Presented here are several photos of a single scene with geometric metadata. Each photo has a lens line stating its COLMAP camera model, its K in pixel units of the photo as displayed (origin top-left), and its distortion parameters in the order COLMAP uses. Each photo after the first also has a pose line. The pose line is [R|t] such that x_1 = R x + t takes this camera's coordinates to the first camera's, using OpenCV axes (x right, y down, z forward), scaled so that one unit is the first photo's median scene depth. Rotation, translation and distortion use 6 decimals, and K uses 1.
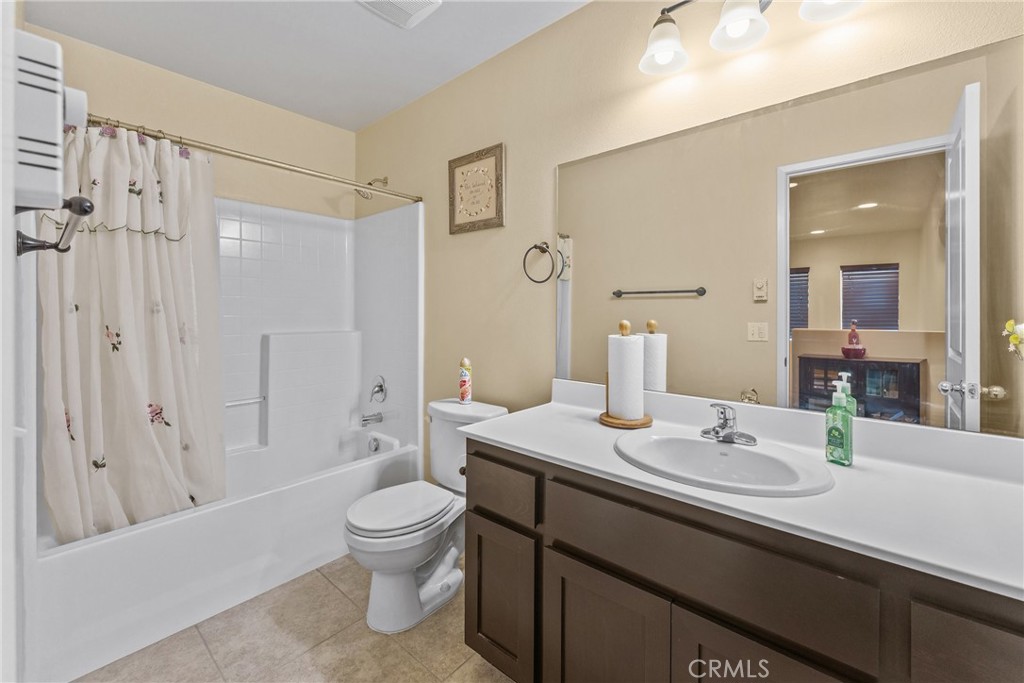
lens RADIAL K [[411.1, 0, 522.6], [0, 411.1, 318.5], [0, 0, 1]] dist [0.002257, -0.000949]
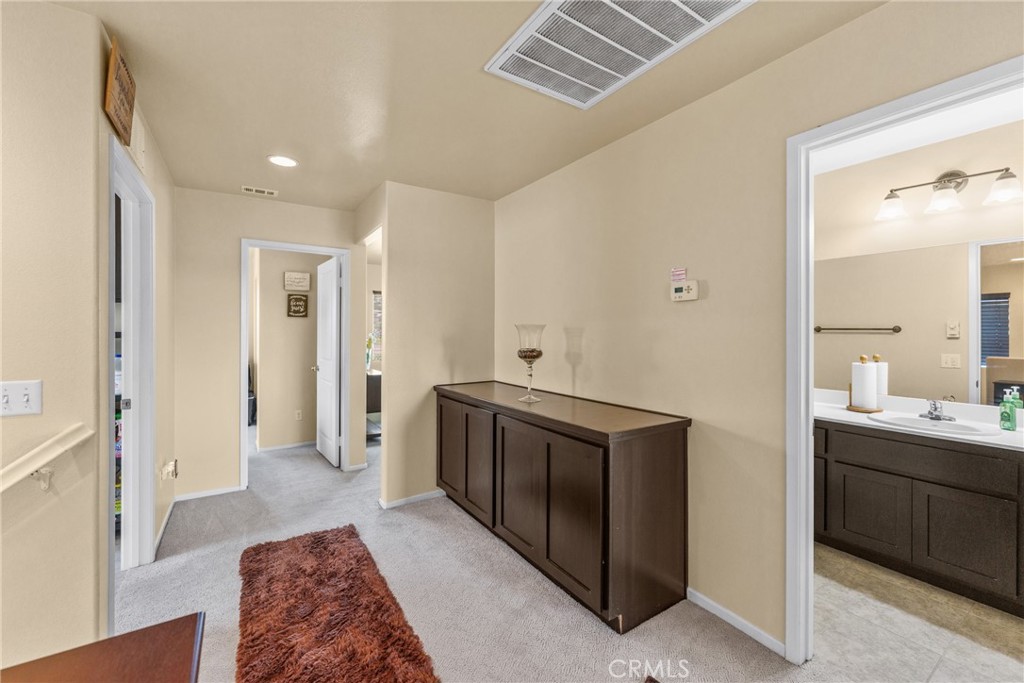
lens RADIAL K [[411.1, 0, 510.1], [0, 411.1, 332.0], [0, 0, 1]] dist [0.002257, -0.000949]
pose [[0.959637, 0.003824, -0.281215, -0.745548], [-0.006312, 0.999949, -0.007941, -0.072607], [0.281171, 0.009395, 0.959612, -1.203193]]
